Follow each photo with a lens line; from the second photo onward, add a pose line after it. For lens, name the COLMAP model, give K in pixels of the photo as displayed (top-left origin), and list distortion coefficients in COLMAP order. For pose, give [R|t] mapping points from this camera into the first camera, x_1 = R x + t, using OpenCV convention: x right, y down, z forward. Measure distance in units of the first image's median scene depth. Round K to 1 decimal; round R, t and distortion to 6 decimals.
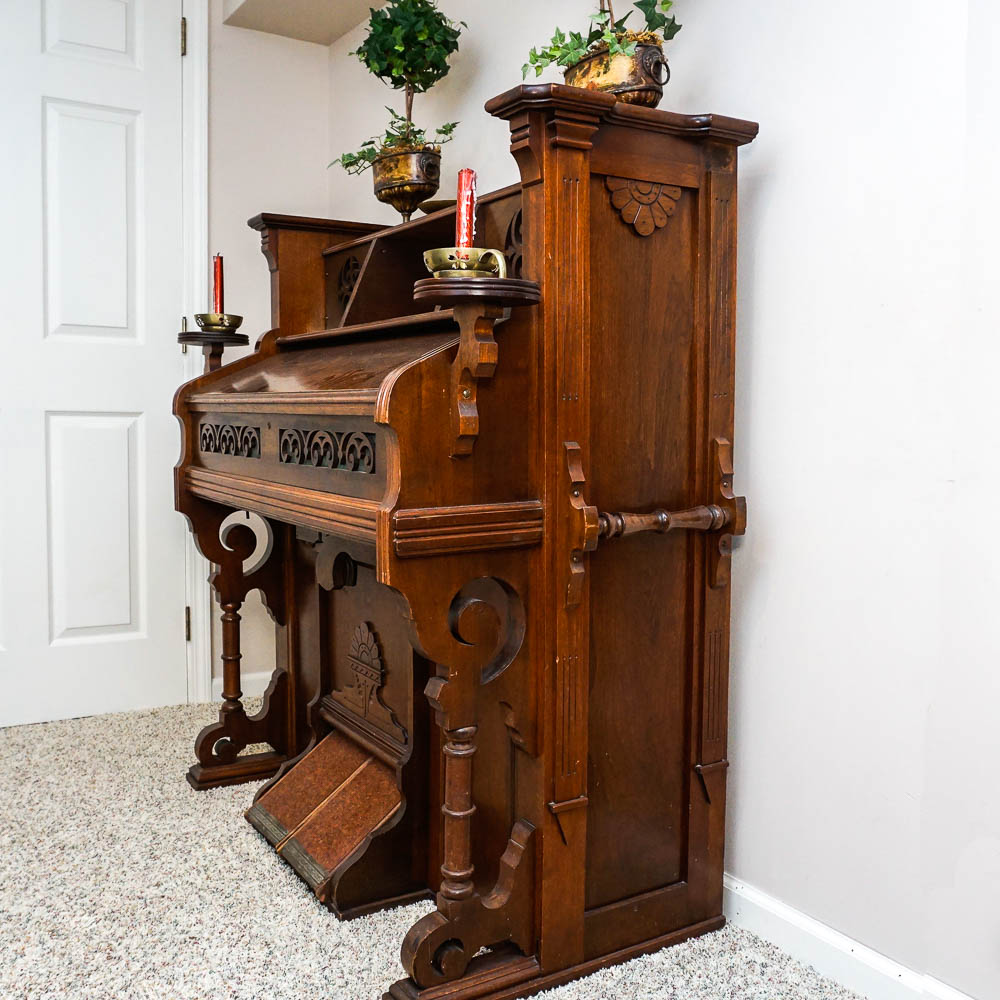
lens RADIAL K [[1037.9, 0, 498.0], [0, 1037.9, 487.8], [0, 0, 1]] dist [-0.057828, 0.001964]
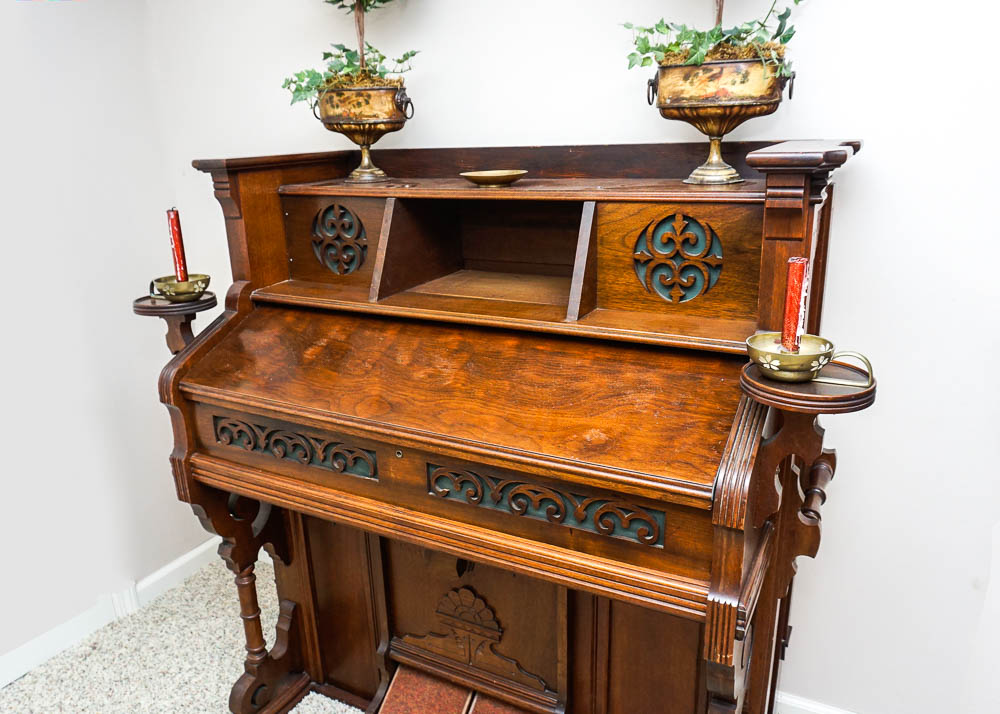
lens RADIAL K [[742.4, 0, 500.0], [0, 742.4, 357.0], [0, 0, 1]] dist [-0.036695, 0.002327]
pose [[0.861989, -0.179675, 0.474017, -0.366565], [0.073113, 0.969367, 0.234481, -0.242127], [-0.501627, -0.167463, 0.848720, 0.335764]]
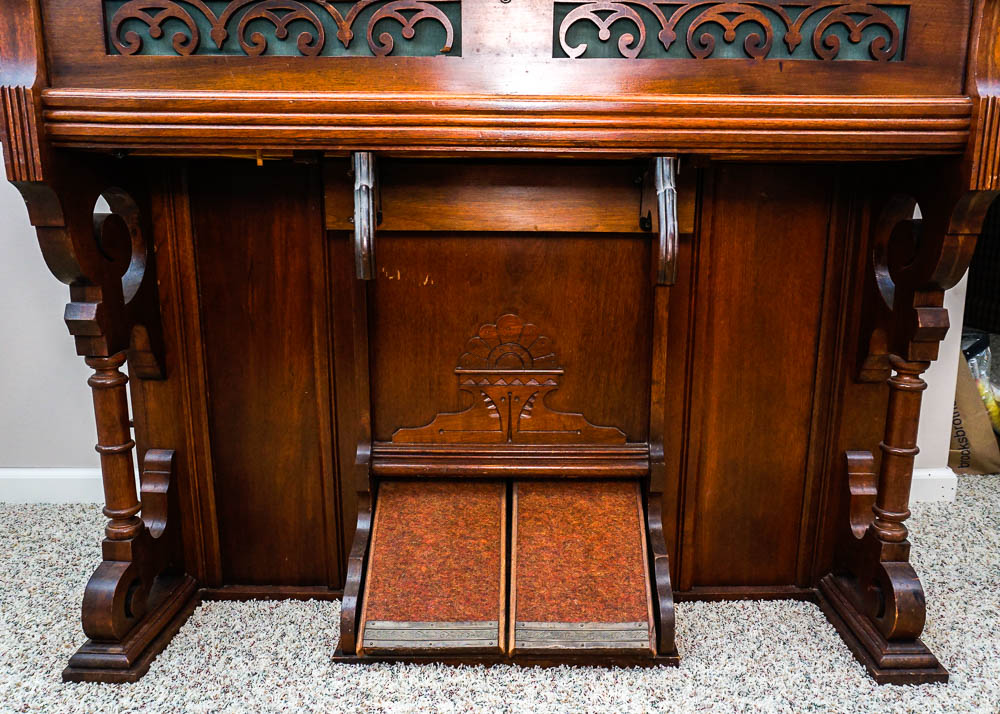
lens RADIAL K [[750.3, 0, 533.4], [0, 750.3, 371.4], [0, 0, 1]] dist [-0.024947, 0.010419]
pose [[0.513251, -0.179280, 0.839305, -0.515168], [0.063125, 0.983175, 0.171409, 0.068753], [-0.855914, -0.034995, 0.515933, 0.620905]]
